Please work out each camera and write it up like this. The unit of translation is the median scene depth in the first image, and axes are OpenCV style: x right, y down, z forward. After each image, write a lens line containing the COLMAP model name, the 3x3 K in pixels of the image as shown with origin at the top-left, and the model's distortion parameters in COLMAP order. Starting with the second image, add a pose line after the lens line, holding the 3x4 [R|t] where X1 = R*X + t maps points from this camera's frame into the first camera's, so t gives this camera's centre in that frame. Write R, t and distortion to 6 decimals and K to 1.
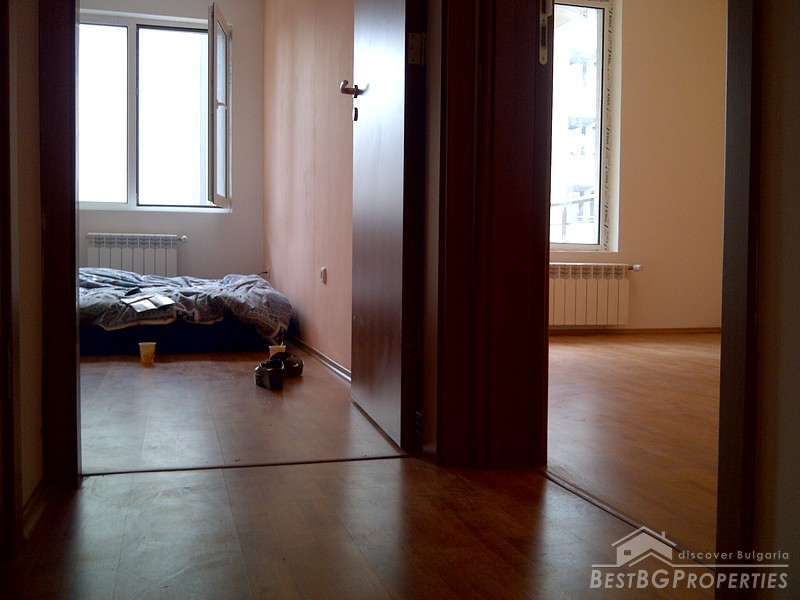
lens RADIAL K [[845.2, 0, 399.0], [0, 845.2, 298.1], [0, 0, 1]] dist [0.016764, 0.000000]
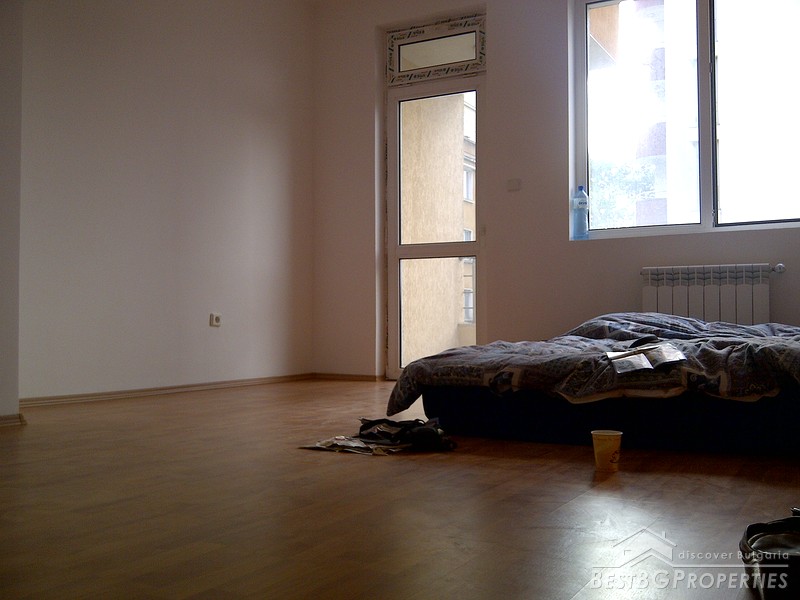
lens RADIAL K [[845.2, 0, 402.8], [0, 845.2, 298.4], [0, 0, 1]] dist [0.016764, 0.000000]
pose [[0.720801, -0.034898, -0.692263, -0.014978], [-0.019437, 0.997321, -0.070514, 0.008488], [0.692869, 0.064282, 0.718192, 0.474490]]
